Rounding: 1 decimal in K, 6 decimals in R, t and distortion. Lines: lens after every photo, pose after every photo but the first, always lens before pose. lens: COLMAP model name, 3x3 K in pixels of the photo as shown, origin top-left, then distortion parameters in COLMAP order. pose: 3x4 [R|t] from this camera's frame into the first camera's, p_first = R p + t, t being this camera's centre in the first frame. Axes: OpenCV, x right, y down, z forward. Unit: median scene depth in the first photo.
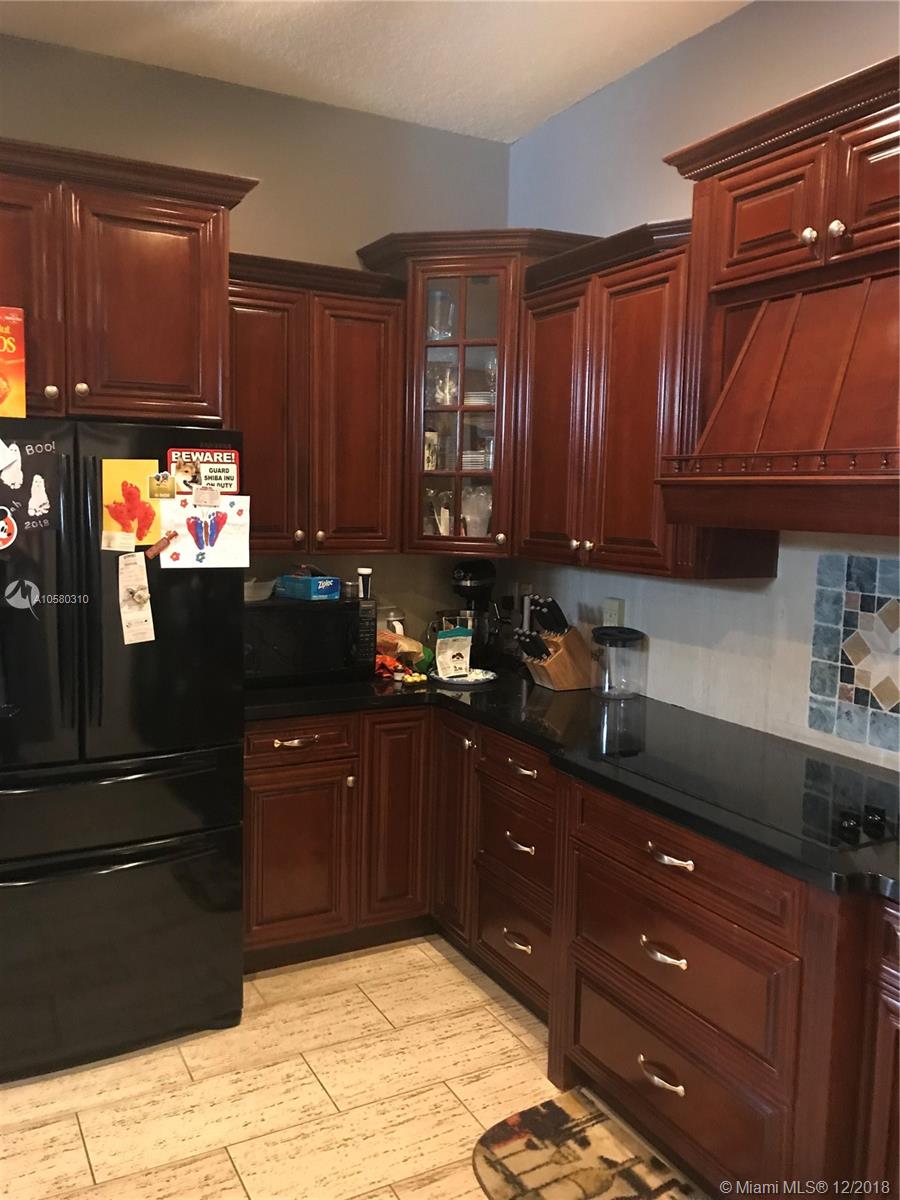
lens RADIAL K [[981.8, 0, 439.6], [0, 981.8, 587.5], [0, 0, 1]] dist [0.054754, -0.061008]
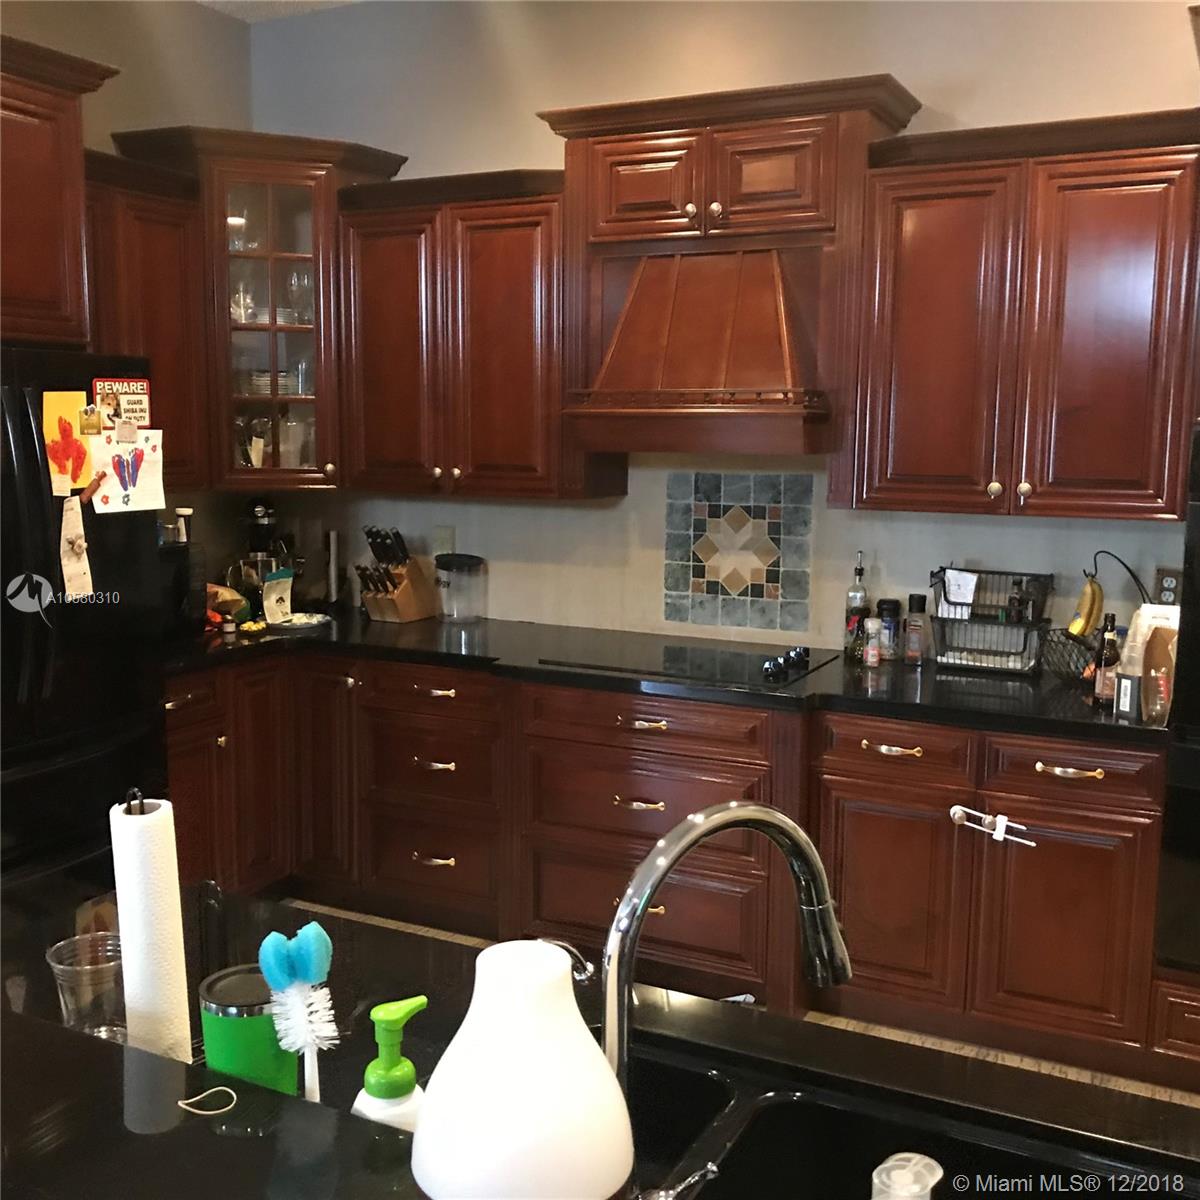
lens RADIAL K [[1324.4, 0, 590.1], [0, 1324.4, 607.9], [0, 0, 1]] dist [0.056861, 0.000000]
pose [[0.818320, -0.093894, 0.567041, -0.601176], [0.062290, 0.995243, 0.074904, 0.002881], [-0.571377, -0.025974, 0.820276, -0.247436]]
